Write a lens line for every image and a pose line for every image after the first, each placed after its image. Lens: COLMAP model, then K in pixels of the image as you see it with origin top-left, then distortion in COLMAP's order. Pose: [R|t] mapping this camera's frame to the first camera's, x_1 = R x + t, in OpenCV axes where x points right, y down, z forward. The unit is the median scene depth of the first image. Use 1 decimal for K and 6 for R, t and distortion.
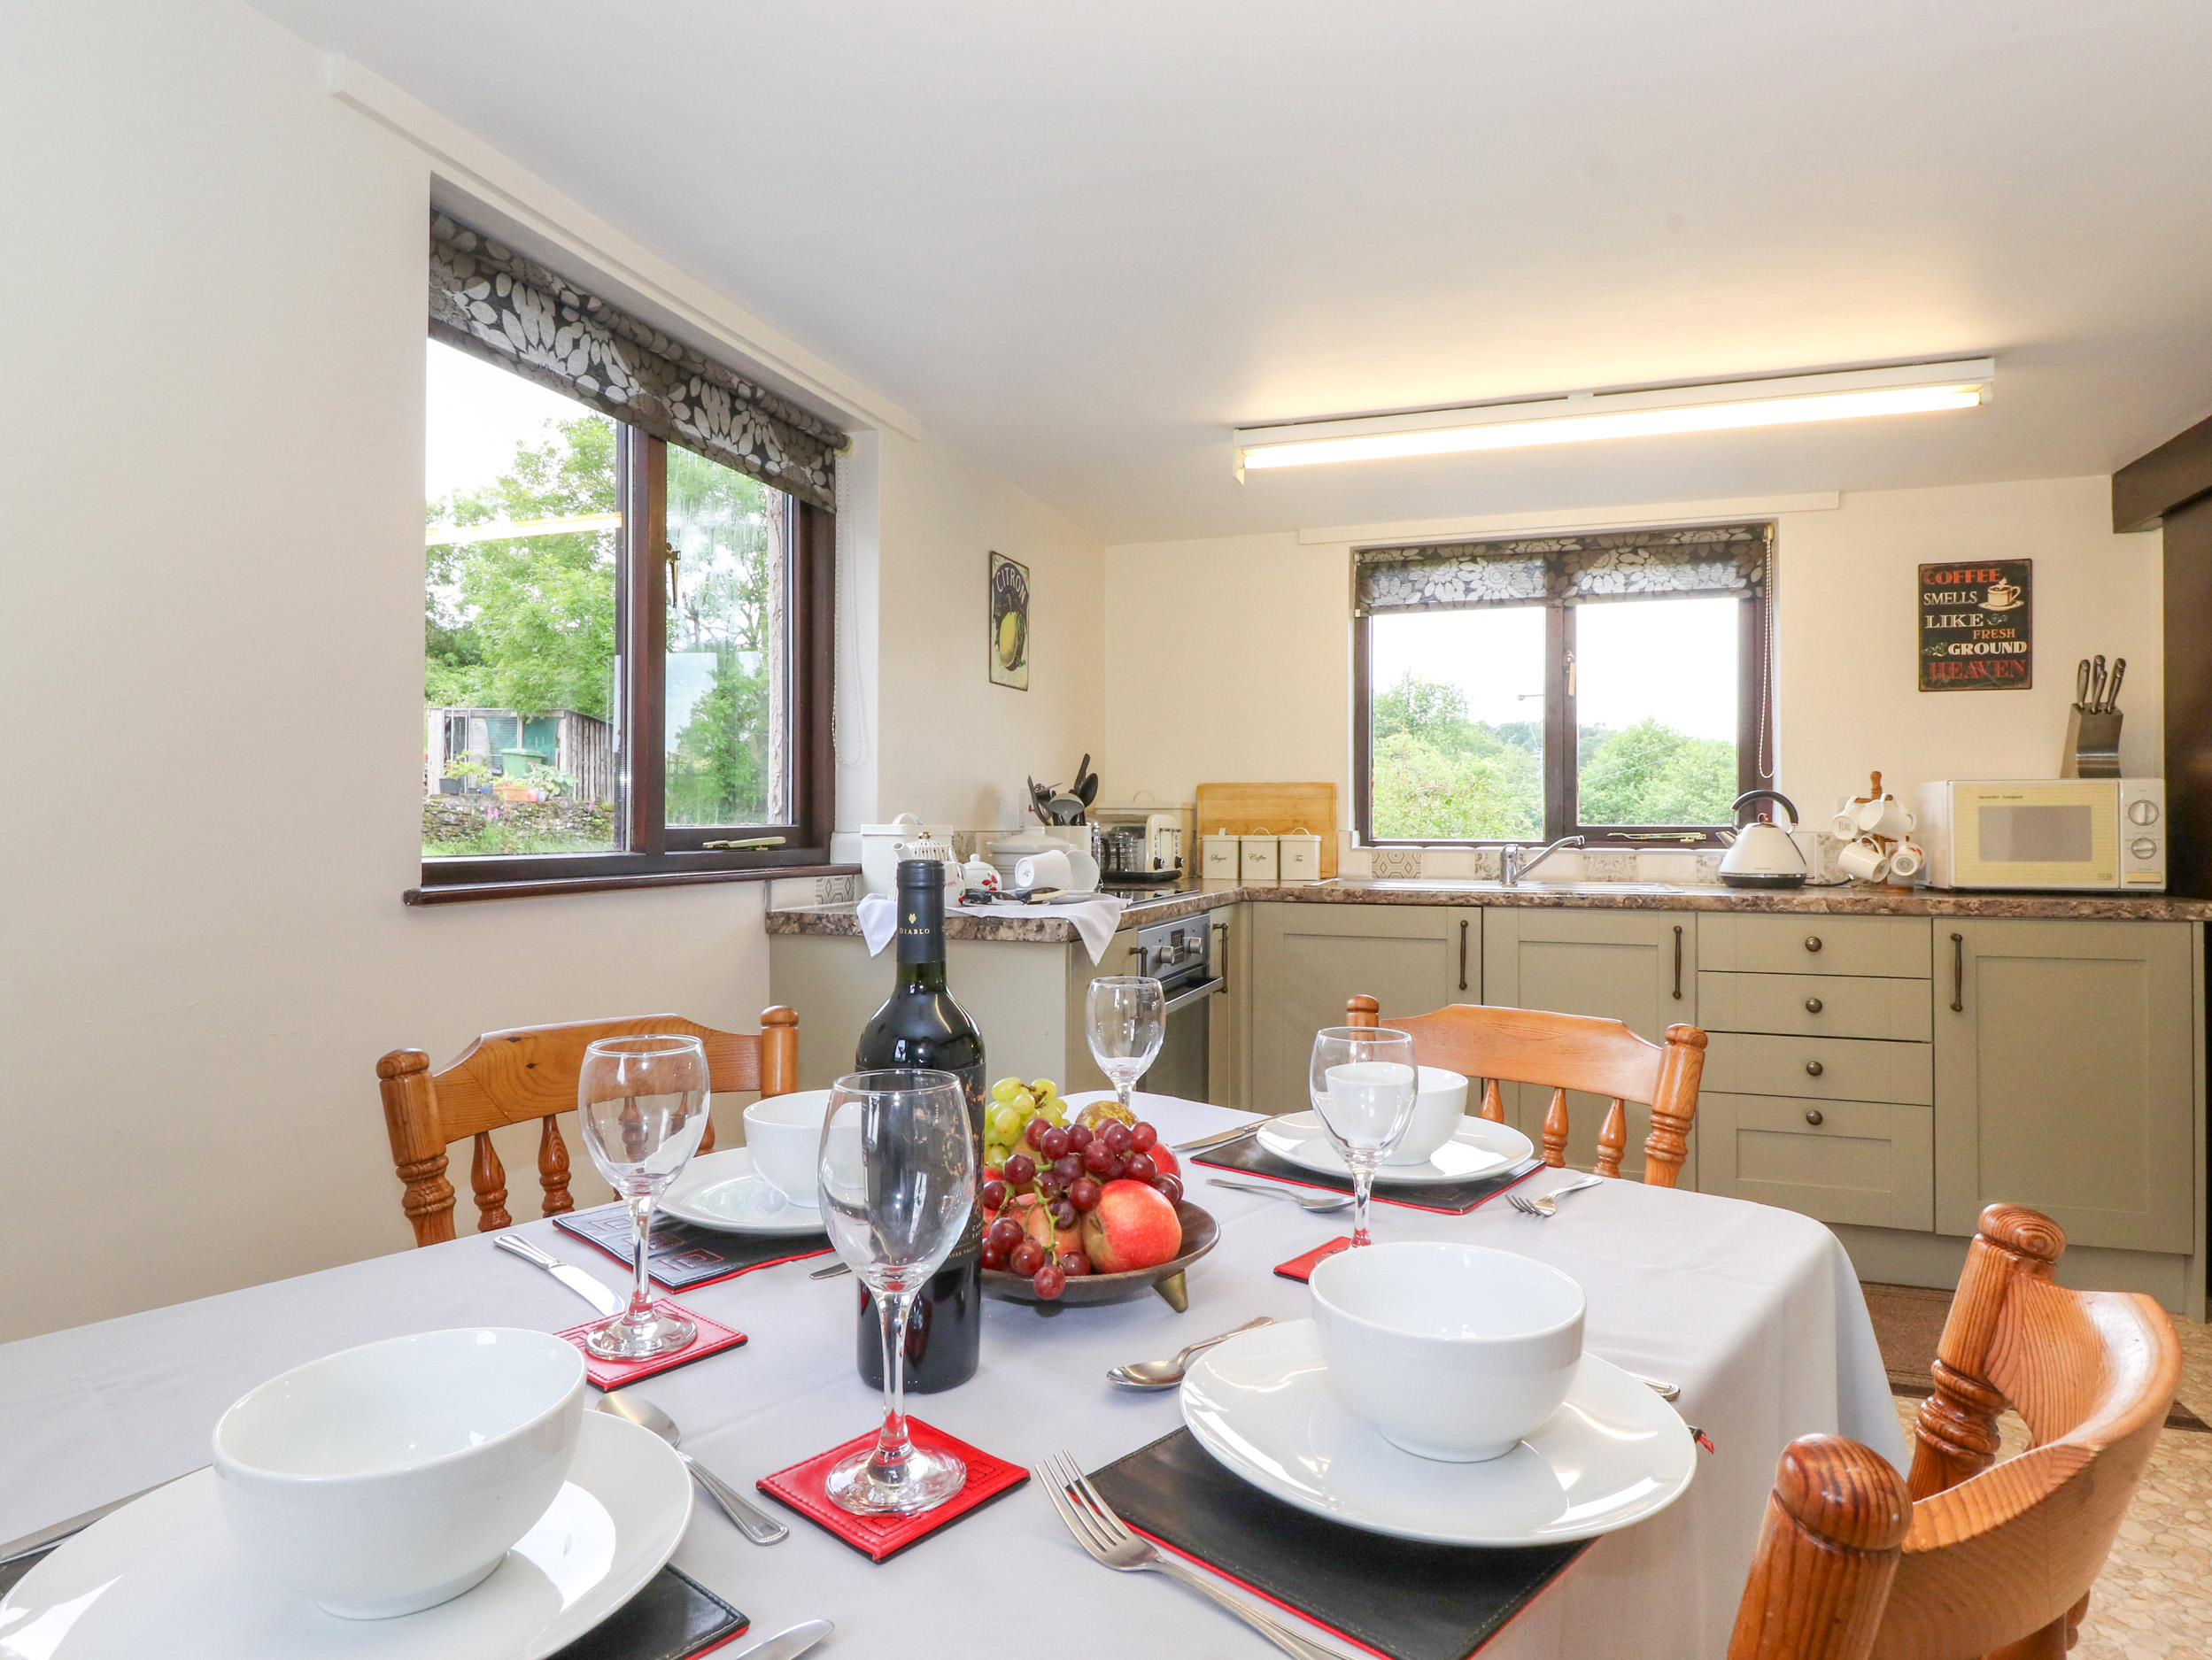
lens RADIAL K [[1288.7, 0, 1098.5], [0, 1288.7, 805.4], [0, 0, 1]] dist [-0.000610, -0.001248]
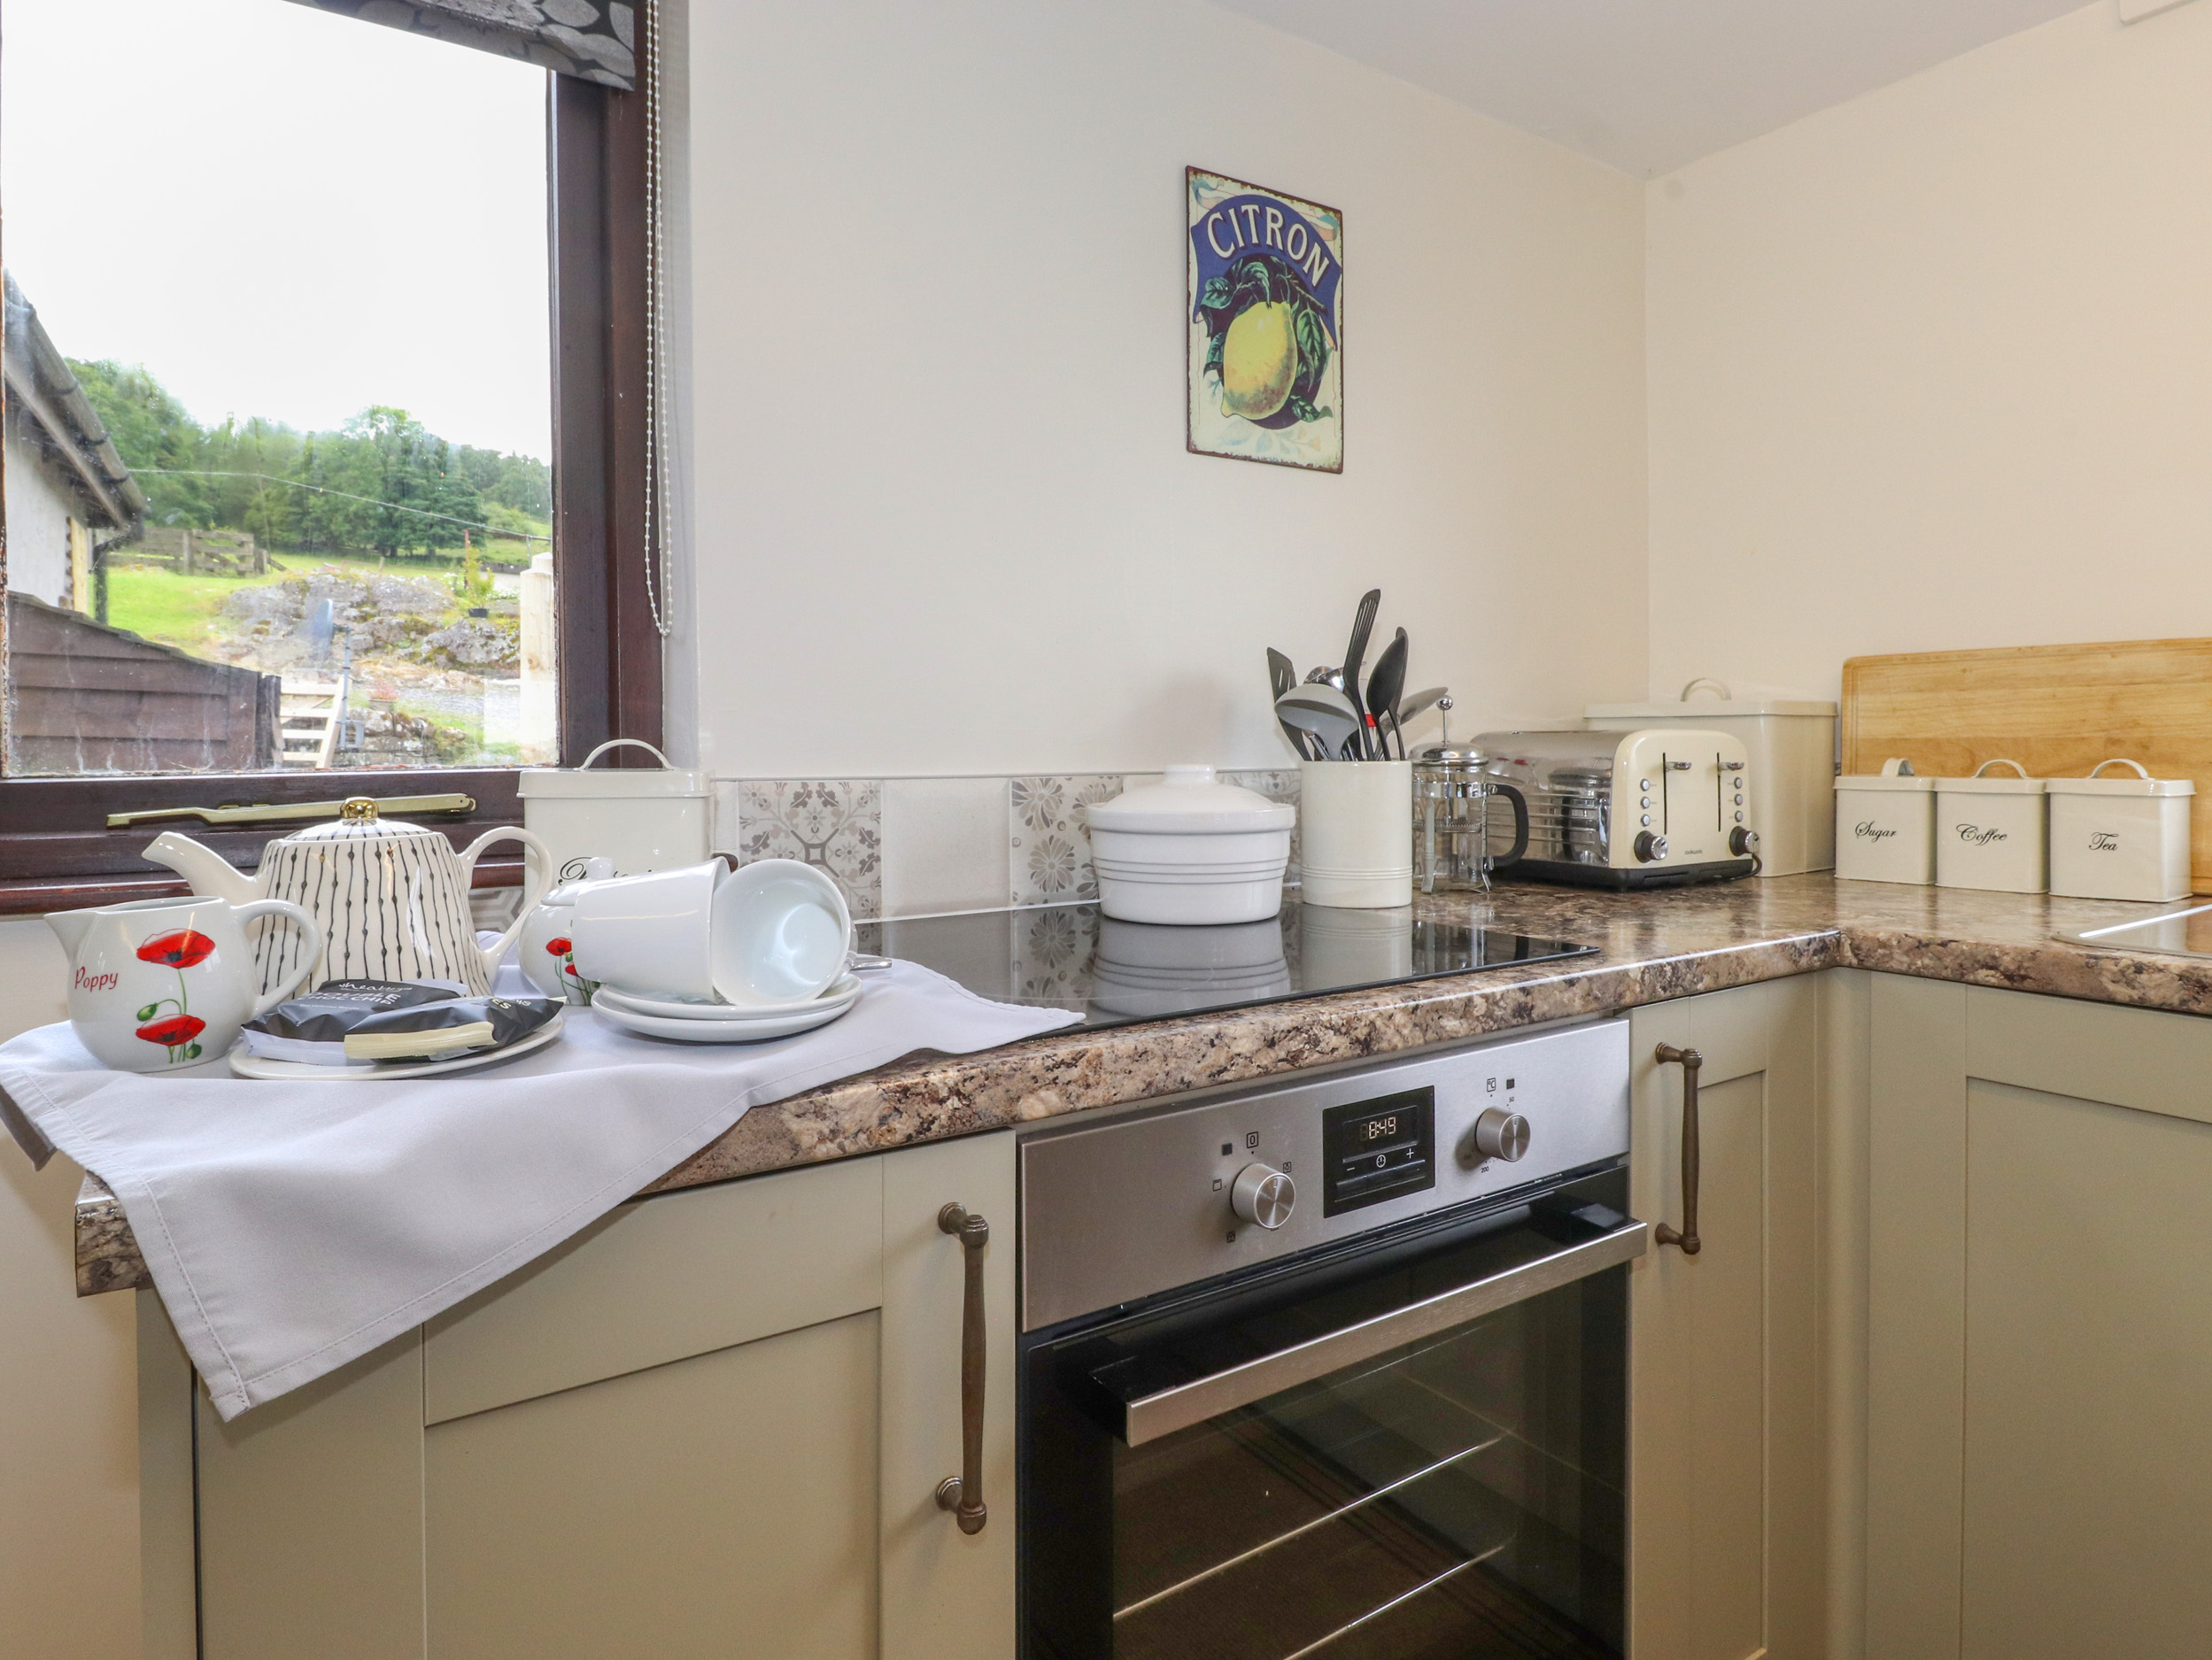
lens RADIAL K [[1295.0, 0, 1102.1], [0, 1295.0, 749.4], [0, 0, 1]] dist [-0.001824, -0.000616]
pose [[0.798118, -0.004189, -0.602487, 0.167310], [0.016982, 0.999735, 0.015546, 0.004004], [0.602262, -0.022639, 0.797977, 0.588426]]
